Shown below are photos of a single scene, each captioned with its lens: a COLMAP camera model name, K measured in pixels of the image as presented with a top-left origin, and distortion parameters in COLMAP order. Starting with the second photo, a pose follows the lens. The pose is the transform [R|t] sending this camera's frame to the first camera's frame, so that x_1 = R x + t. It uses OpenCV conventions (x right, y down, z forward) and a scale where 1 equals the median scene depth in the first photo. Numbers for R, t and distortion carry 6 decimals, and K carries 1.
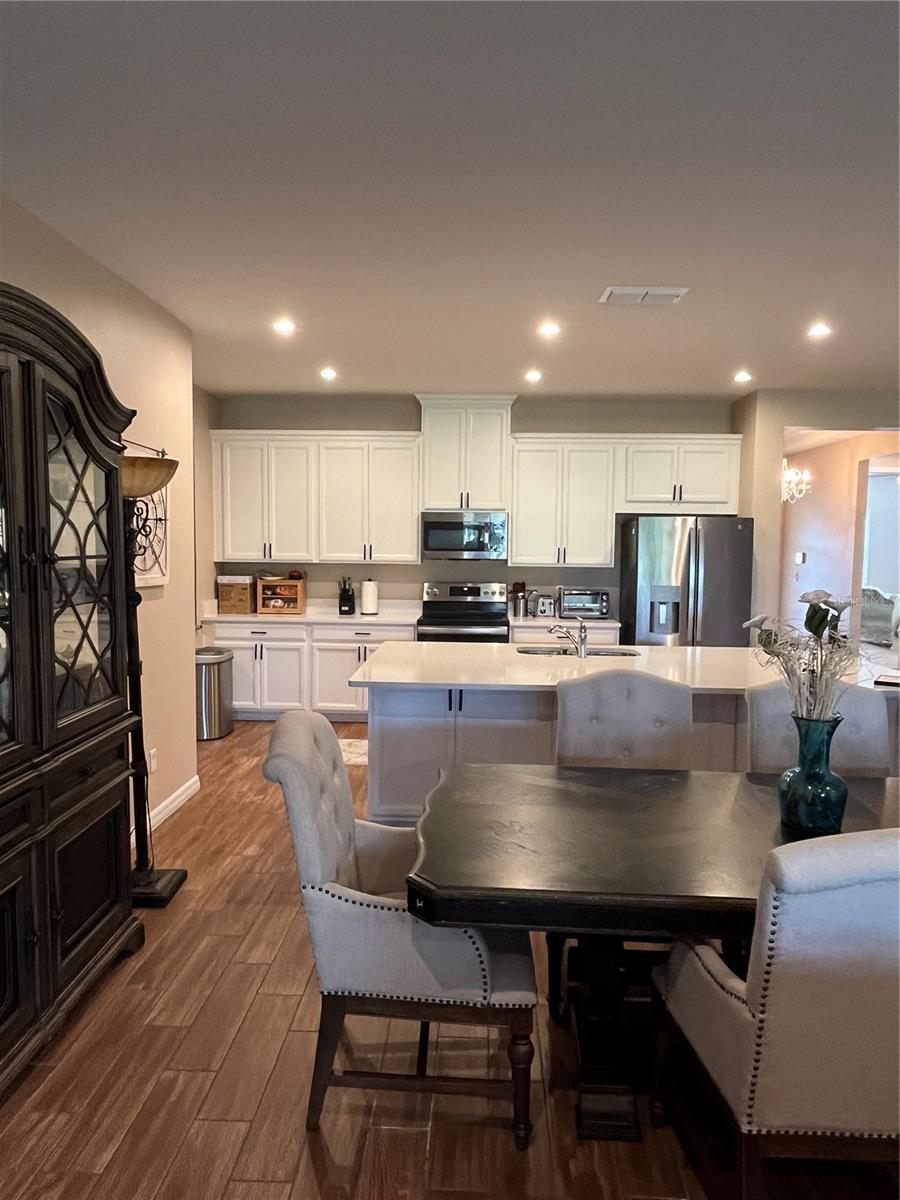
lens RADIAL K [[789.0, 0, 443.0], [0, 789.0, 596.8], [0, 0, 1]] dist [0.004275, -0.000759]
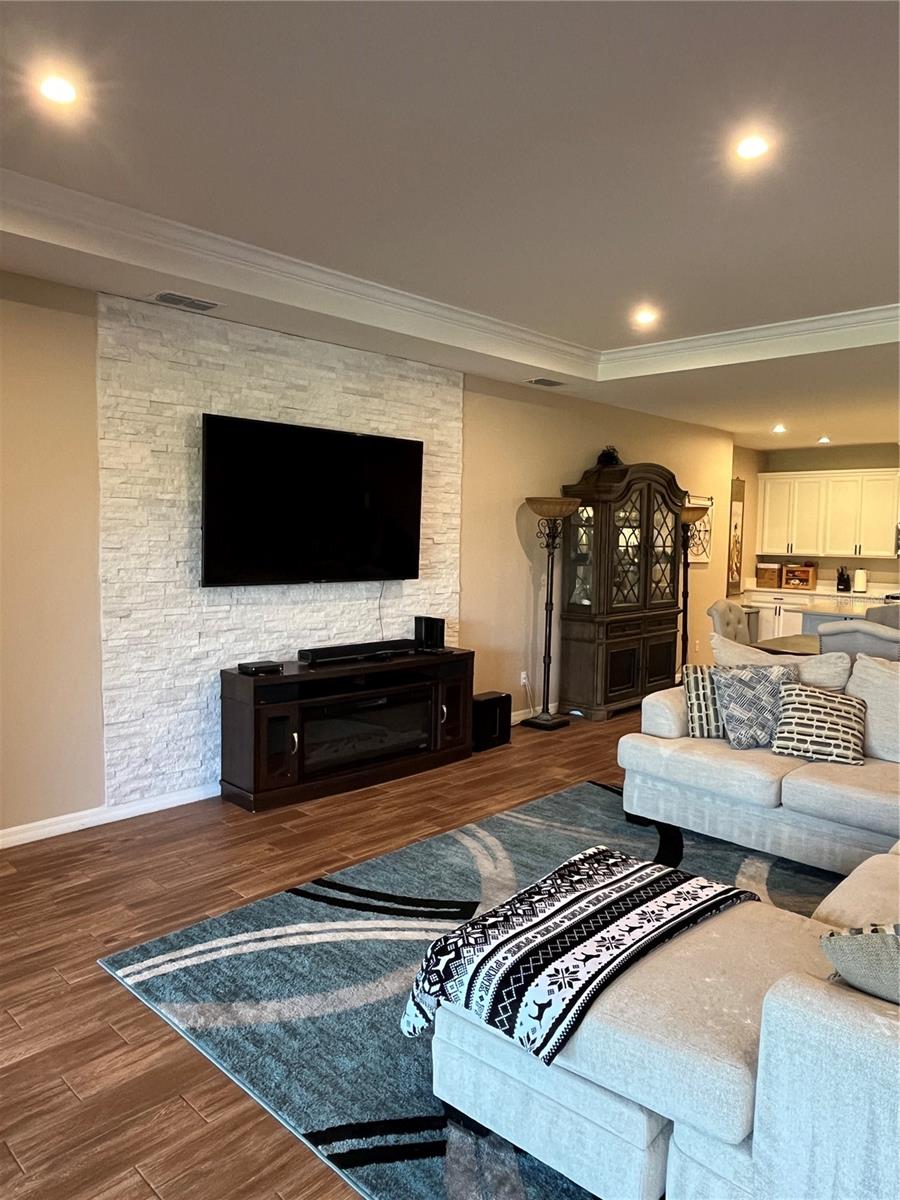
lens RADIAL K [[789.0, 0, 448.8], [0, 789.0, 602.1], [0, 0, 1]] dist [0.004275, -0.000759]
pose [[0.735423, 0.059140, -0.675023, 0.353472], [-0.055796, 0.998086, 0.026655, 0.045944], [0.675307, 0.018061, 0.737315, -0.631015]]
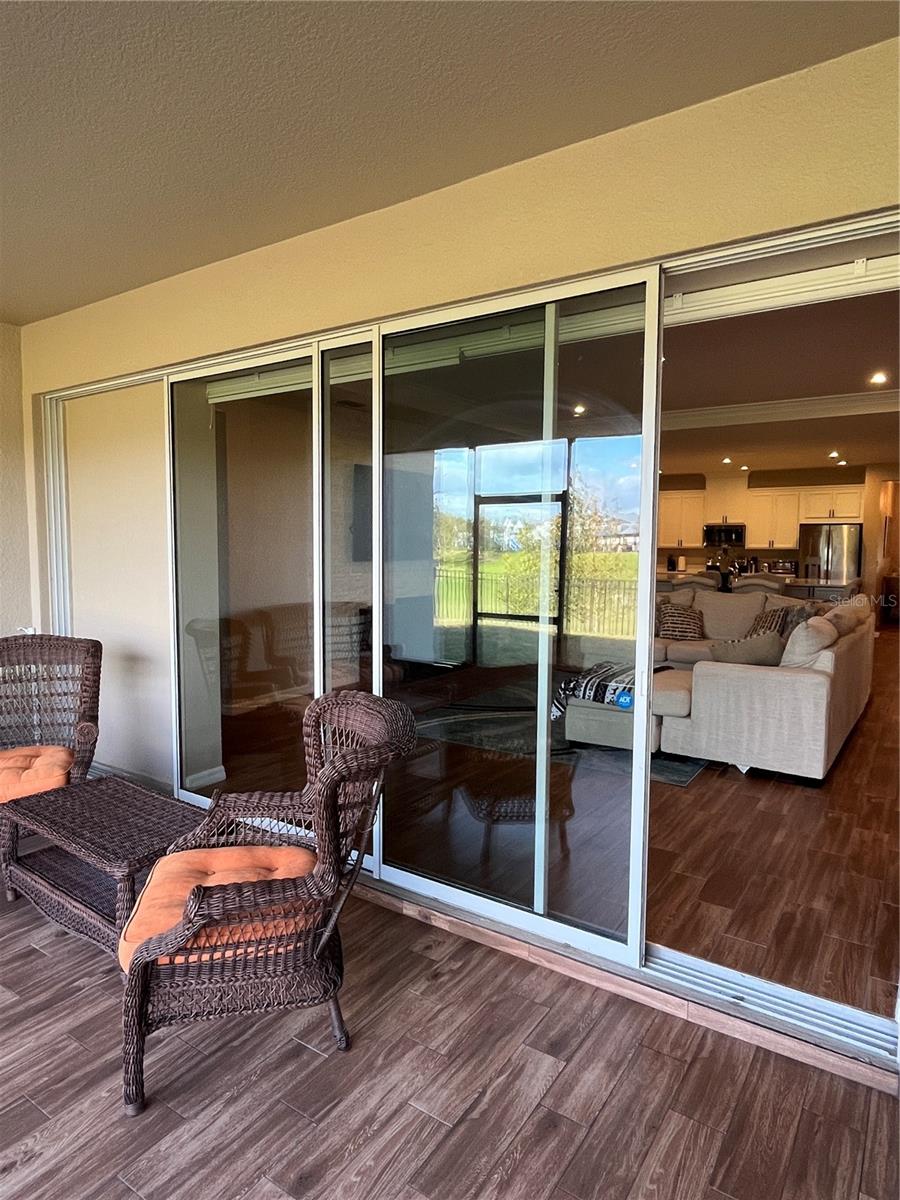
lens RADIAL K [[692.1, 0, 443.9], [0, 692.1, 598.5], [0, 0, 1]] dist [0.030333, 0.000405]
pose [[0.840913, 0.037446, -0.539874, 0.425139], [-0.034298, 0.999285, 0.015888, 0.096002], [0.540083, 0.005156, 0.841596, -1.072618]]
